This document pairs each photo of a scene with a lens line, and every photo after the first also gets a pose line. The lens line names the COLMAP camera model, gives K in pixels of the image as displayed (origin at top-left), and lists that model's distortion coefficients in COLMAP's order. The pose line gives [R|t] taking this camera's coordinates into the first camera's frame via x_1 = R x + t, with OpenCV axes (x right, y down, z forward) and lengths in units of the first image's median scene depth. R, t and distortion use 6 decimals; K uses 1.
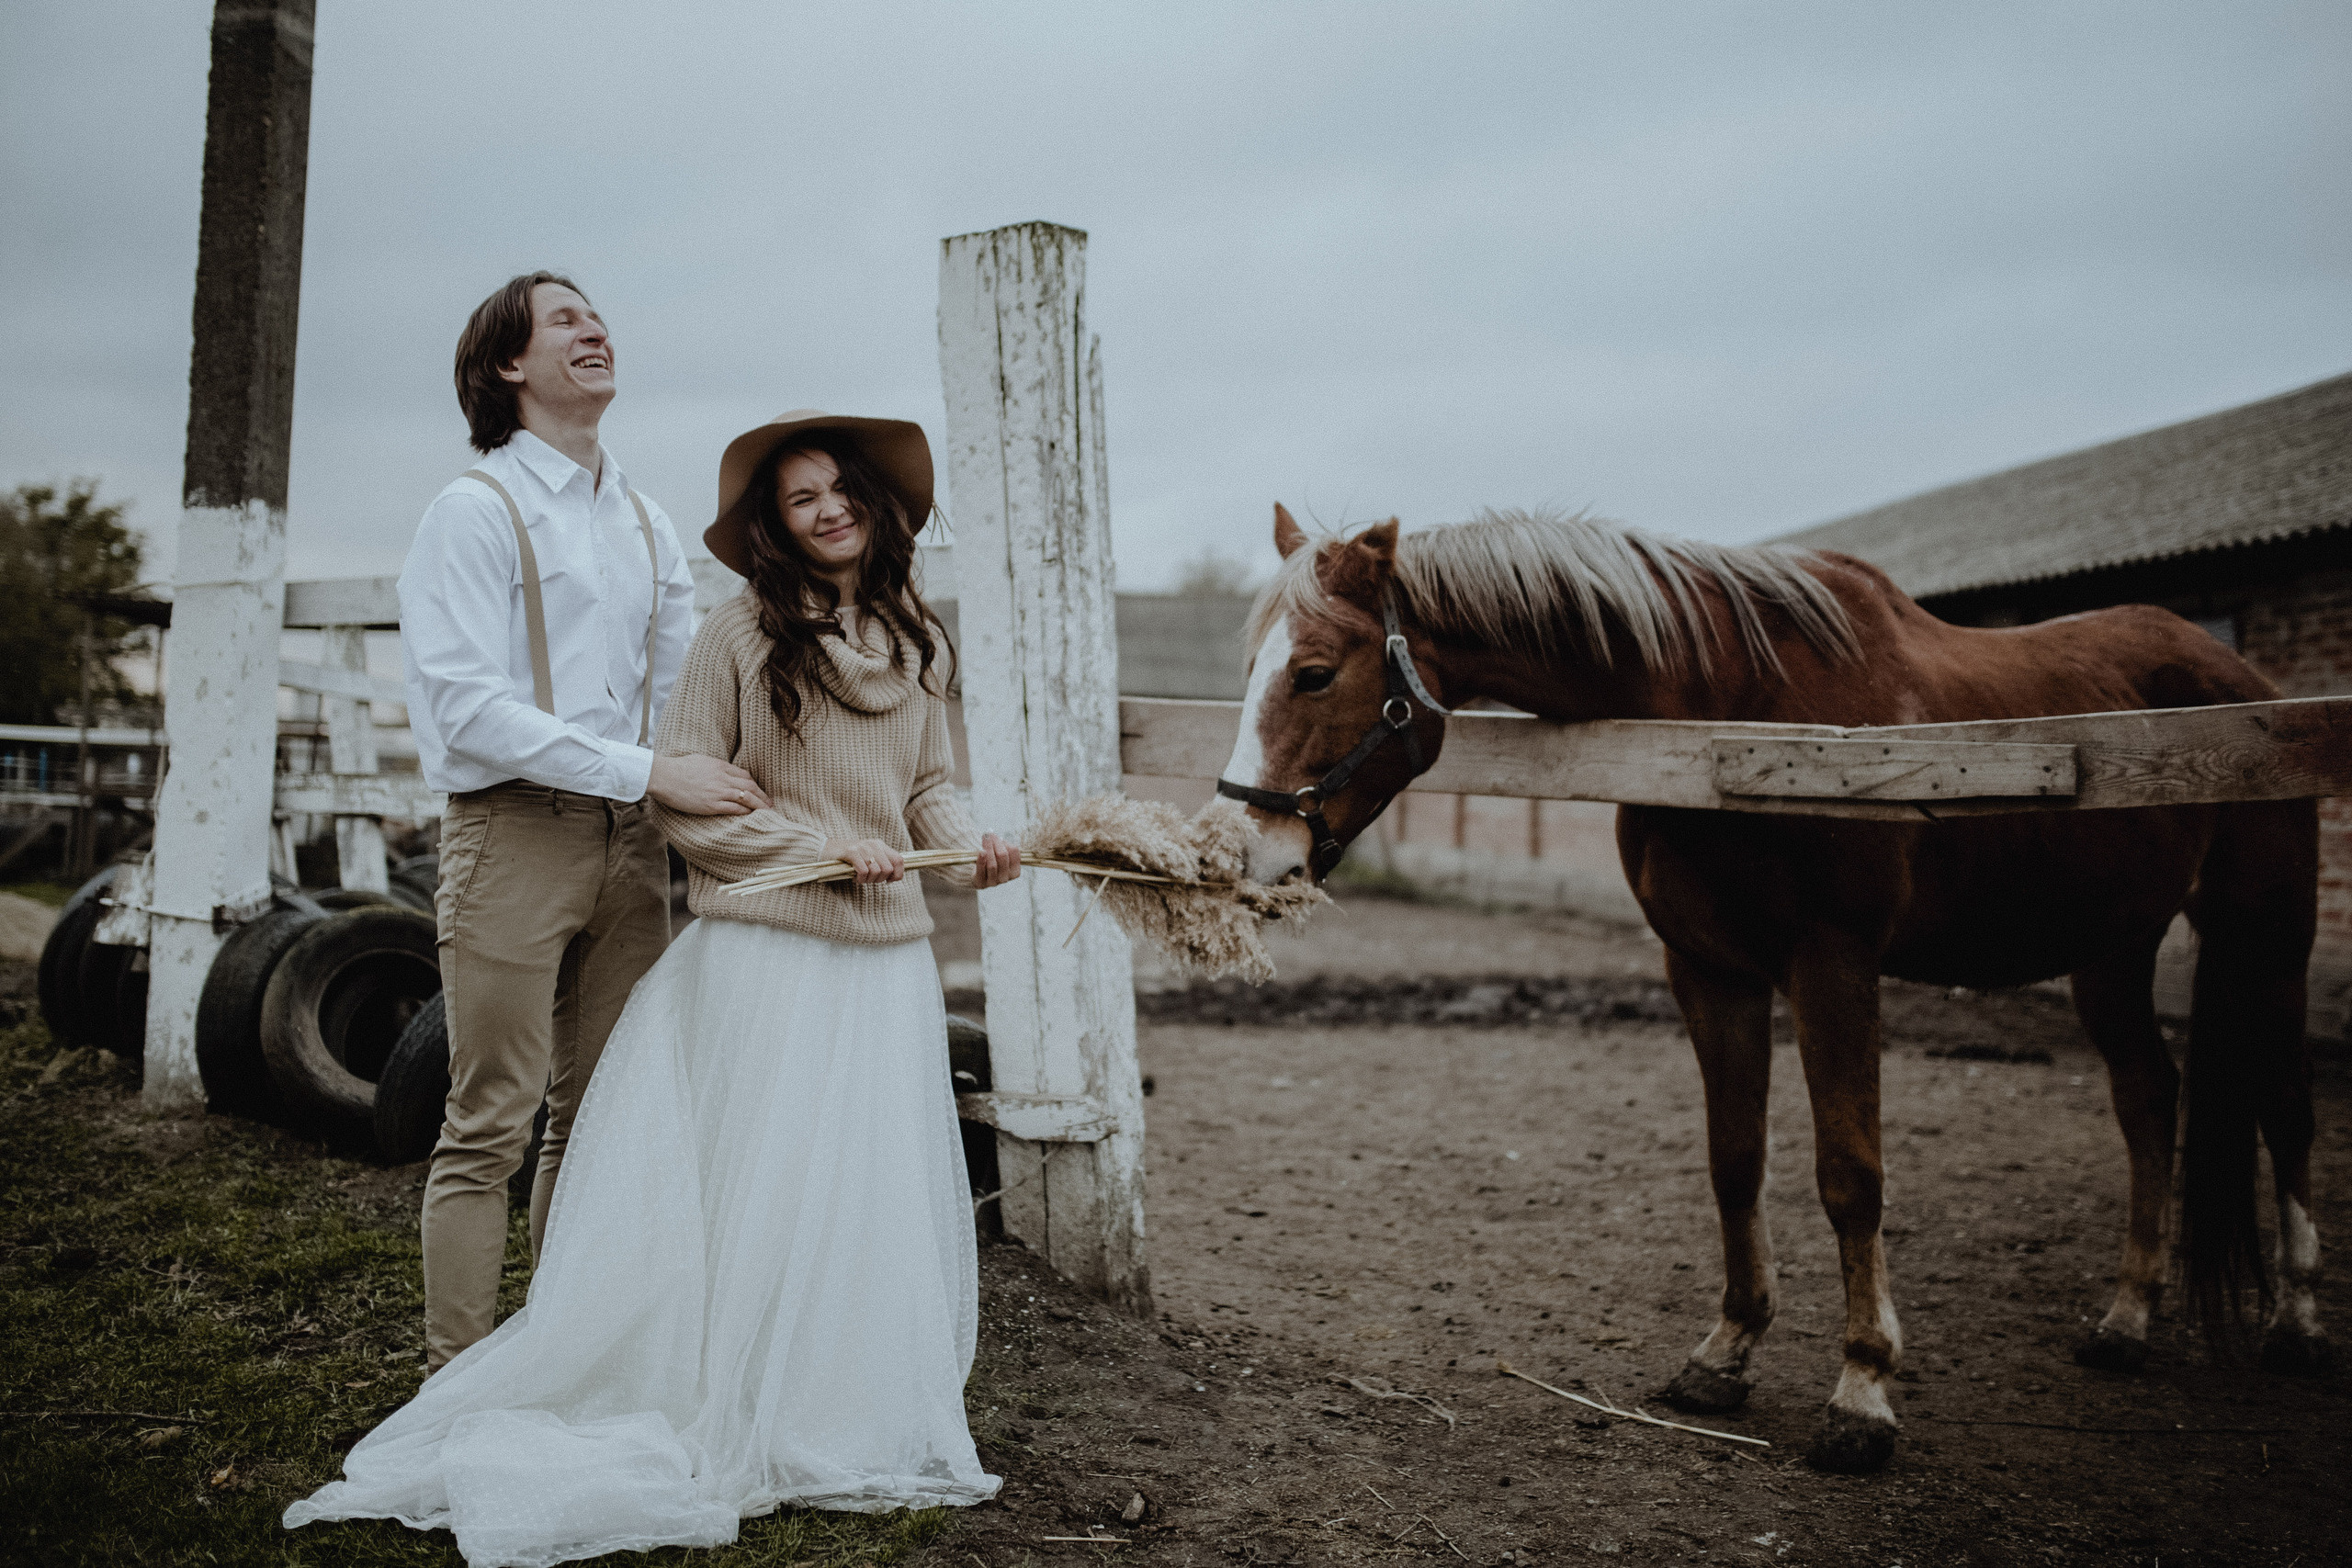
lens RADIAL K [[2253.3, 0, 1182.2], [0, 2253.3, 749.6], [0, 0, 1]] dist [-0.050210, 0.077151]
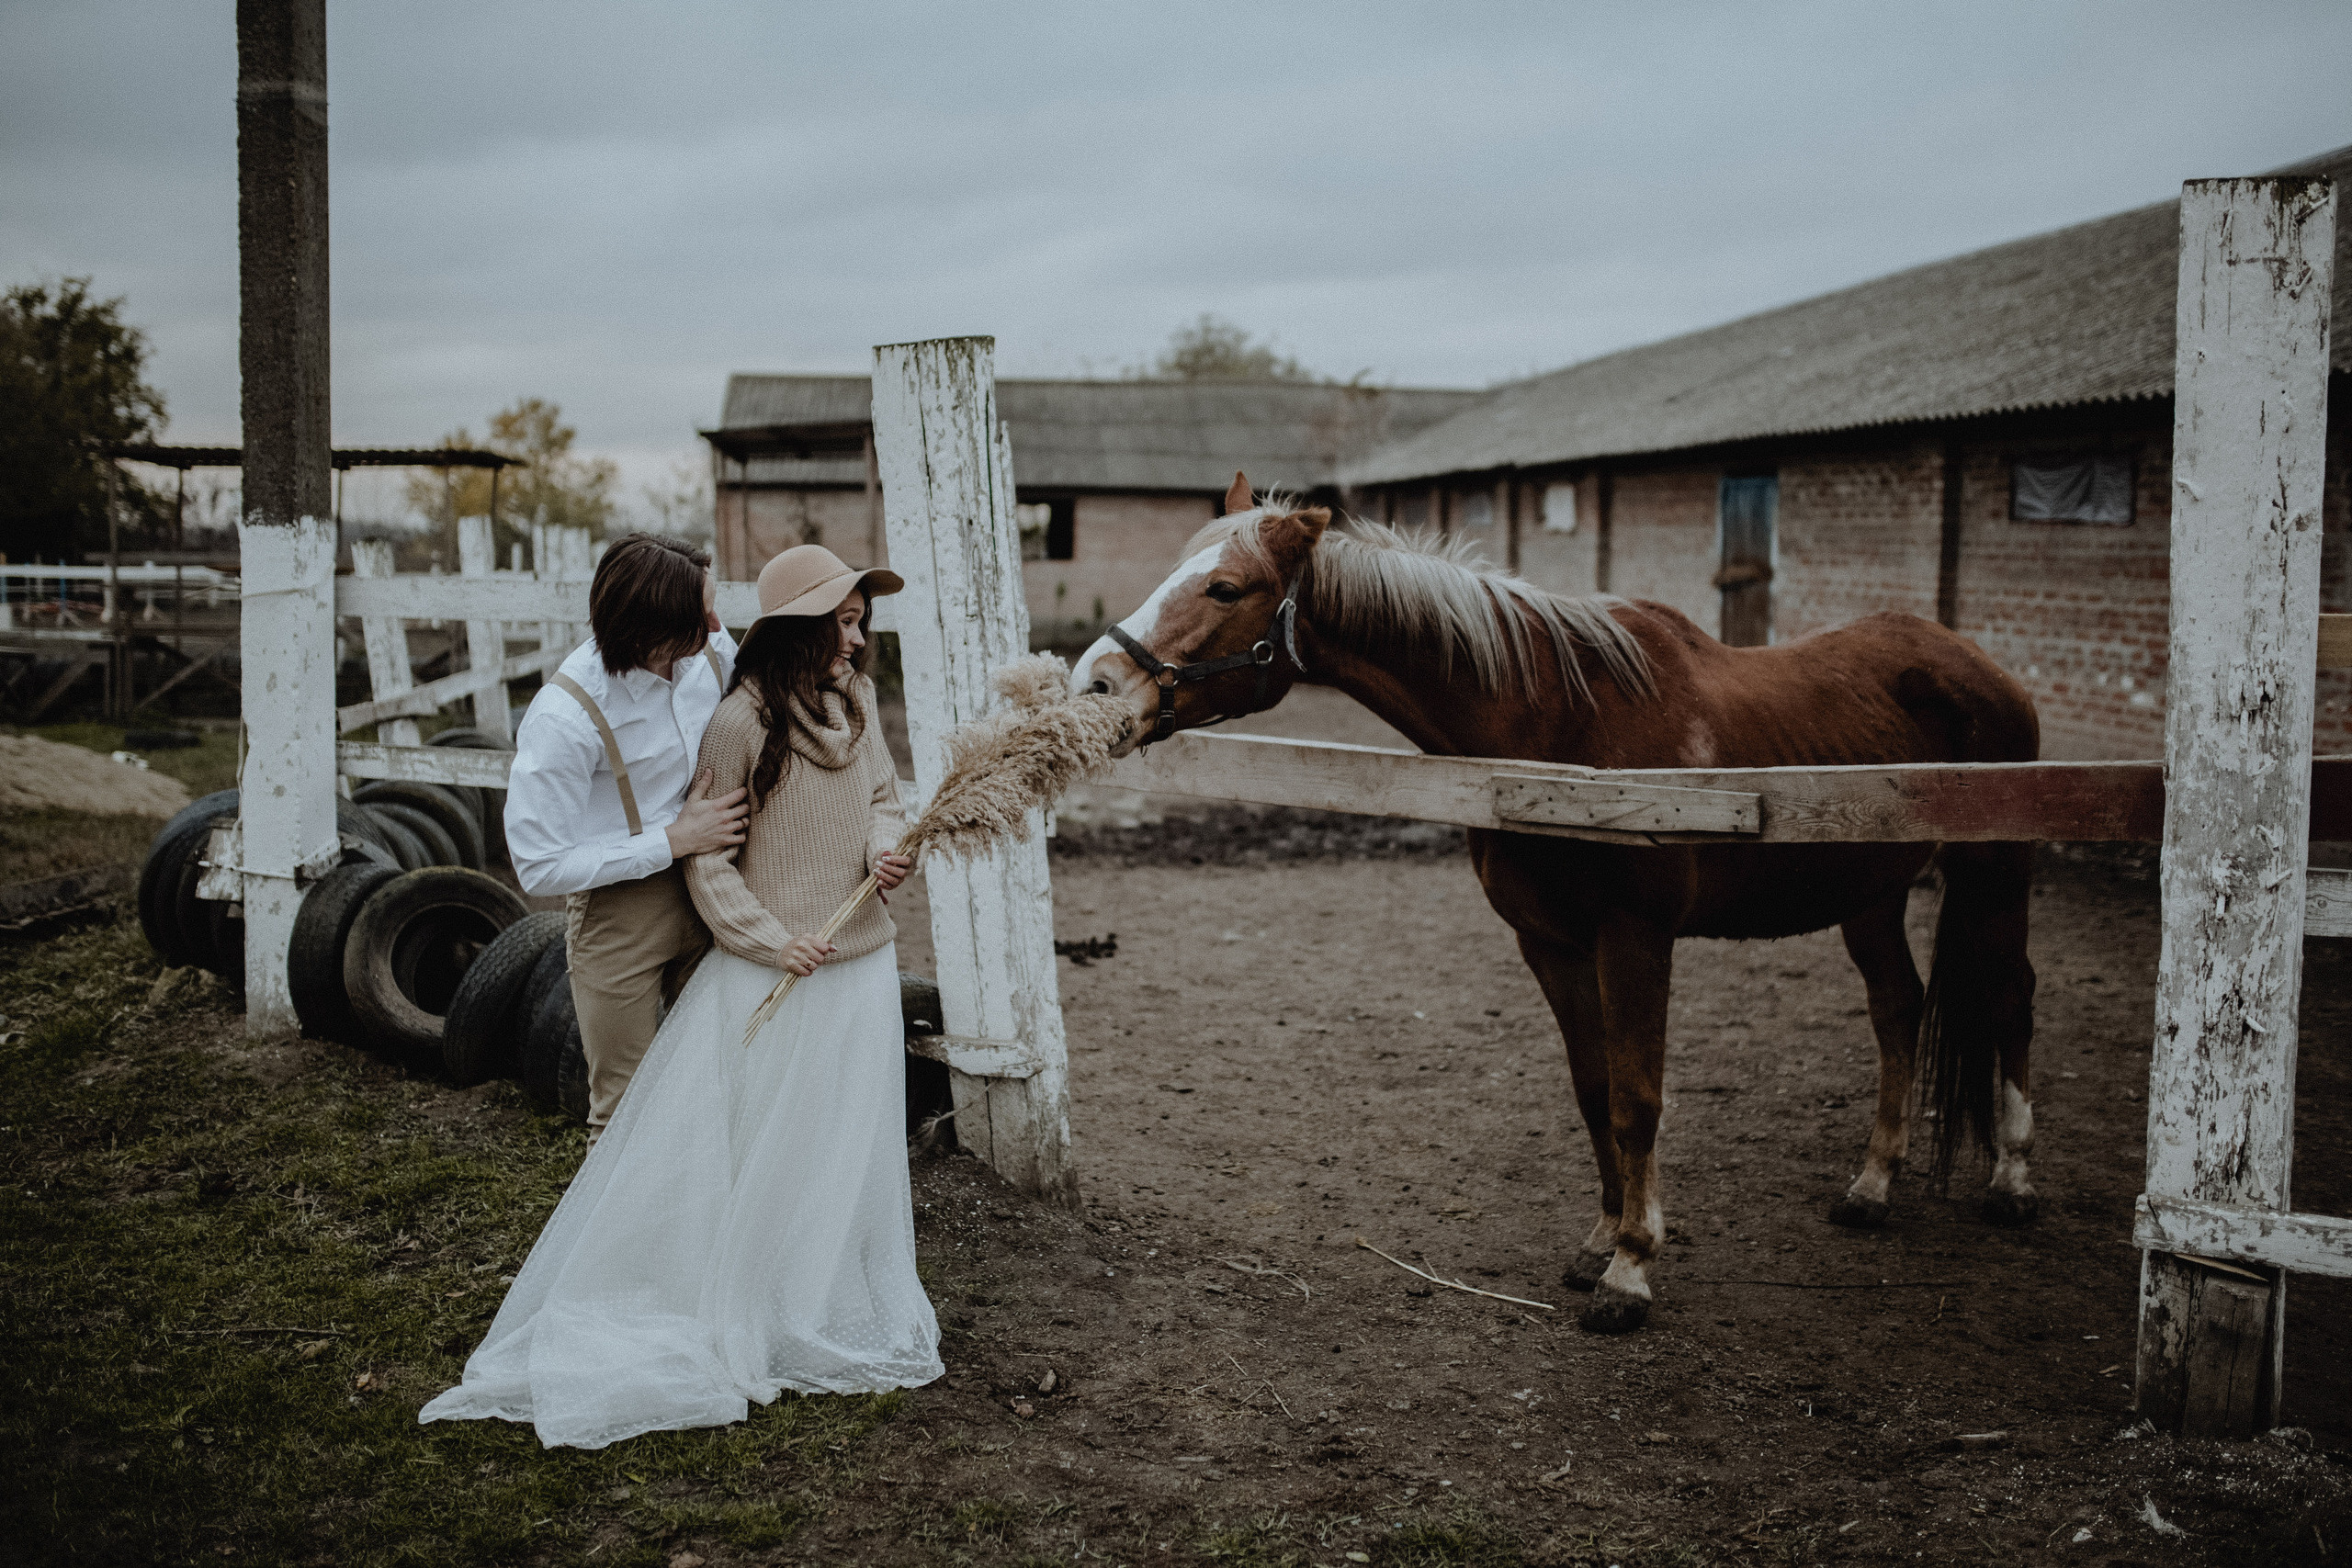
lens RADIAL K [[2253.3, 0, 1182.2], [0, 2253.3, 749.6], [0, 0, 1]] dist [-0.050210, 0.077151]
pose [[0.999635, -0.026149, -0.006829, 0.056839], [0.026740, 0.993623, 0.109532, -0.130736], [0.003921, -0.109675, 0.993960, -0.206246]]
